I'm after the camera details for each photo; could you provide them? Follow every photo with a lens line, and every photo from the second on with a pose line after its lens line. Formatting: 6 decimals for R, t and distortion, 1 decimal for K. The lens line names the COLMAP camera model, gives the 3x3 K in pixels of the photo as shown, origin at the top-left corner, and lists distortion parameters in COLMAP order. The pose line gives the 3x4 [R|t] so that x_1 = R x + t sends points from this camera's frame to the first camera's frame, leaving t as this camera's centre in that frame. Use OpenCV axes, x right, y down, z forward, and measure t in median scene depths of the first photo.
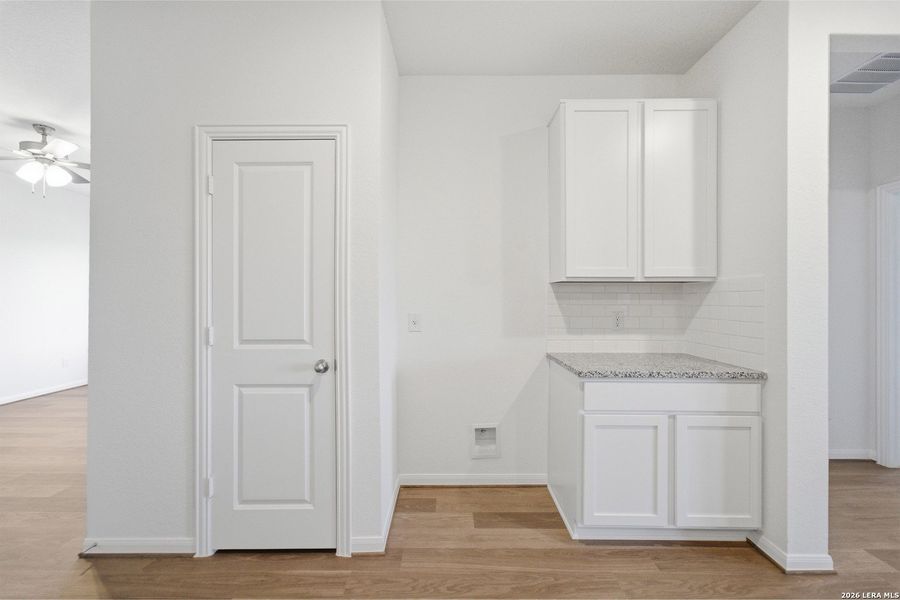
lens RADIAL K [[364.7, 0, 451.6], [0, 364.7, 298.9], [0, 0, 1]] dist [0.000409, 0.000295]
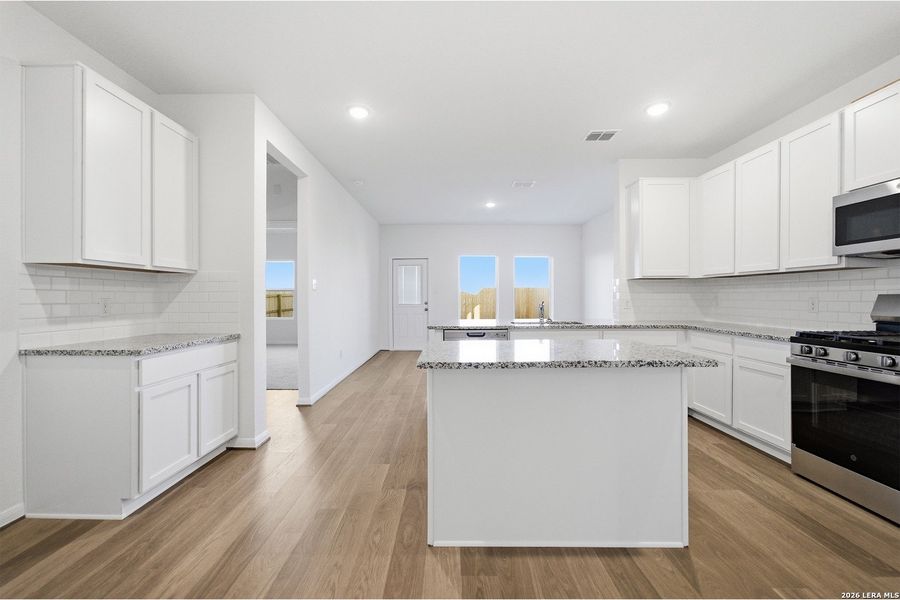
lens RADIAL K [[364.7, 0, 451.6], [0, 364.7, 298.9], [0, 0, 1]] dist [0.000409, 0.000295]
pose [[-0.009790, -0.006510, 0.999931, -0.692916], [-0.001280, 0.999978, 0.006498, 0.038331], [-0.999951, -0.001217, -0.009798, 0.096067]]
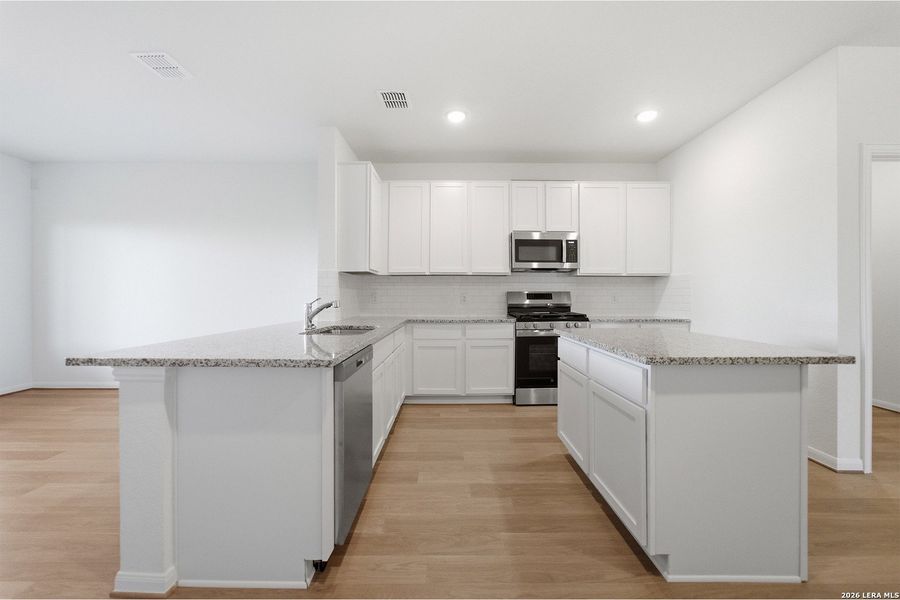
lens RADIAL K [[371.3, 0, 450.0], [0, 371.3, 300.0], [0, 0, 1]] dist [-0.032822, 0.033146]
pose [[-1.000000, 0.000320, -0.000345, 0.981249], [0.000319, 0.999996, 0.002772, 0.073373], [0.000346, 0.002772, -0.999996, 0.920559]]
